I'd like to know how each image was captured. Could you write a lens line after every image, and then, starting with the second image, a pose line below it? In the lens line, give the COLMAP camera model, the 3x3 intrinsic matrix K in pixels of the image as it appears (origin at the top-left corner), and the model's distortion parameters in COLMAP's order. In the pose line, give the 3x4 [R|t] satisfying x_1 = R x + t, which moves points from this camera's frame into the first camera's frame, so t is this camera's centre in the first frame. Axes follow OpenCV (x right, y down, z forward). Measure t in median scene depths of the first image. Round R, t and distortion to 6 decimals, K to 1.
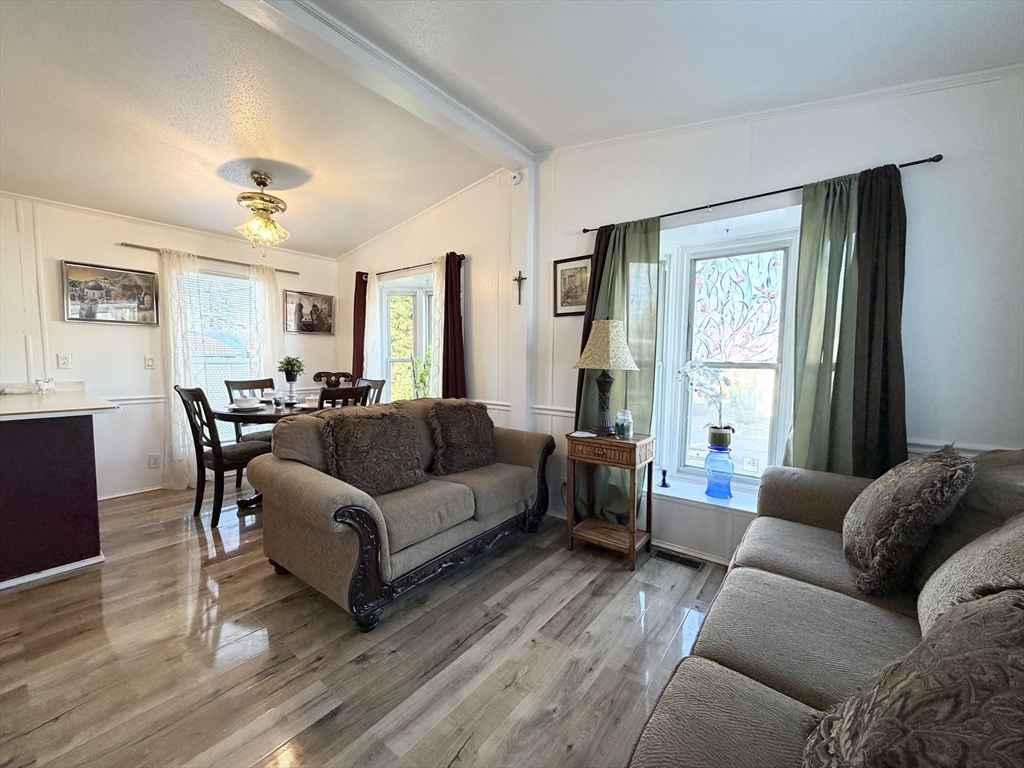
lens RADIAL K [[407.0, 0, 512.0], [0, 407.0, 384.0], [0, 0, 1]] dist [0.000068, -0.000009]
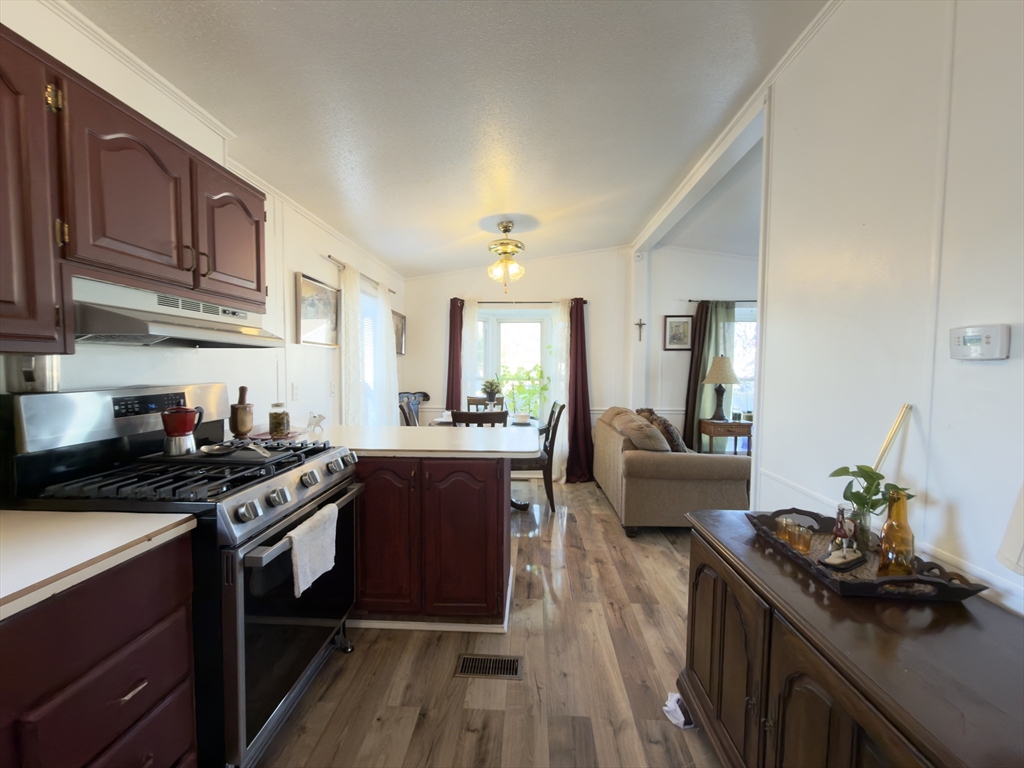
lens RADIAL K [[407.0, 0, 512.0], [0, 407.0, 384.0], [0, 0, 1]] dist [0.000068, -0.000009]
pose [[0.816299, -0.028359, 0.576934, -1.298103], [0.042583, 0.999031, -0.011143, -0.044980], [-0.576058, 0.033663, 0.816715, 0.065012]]
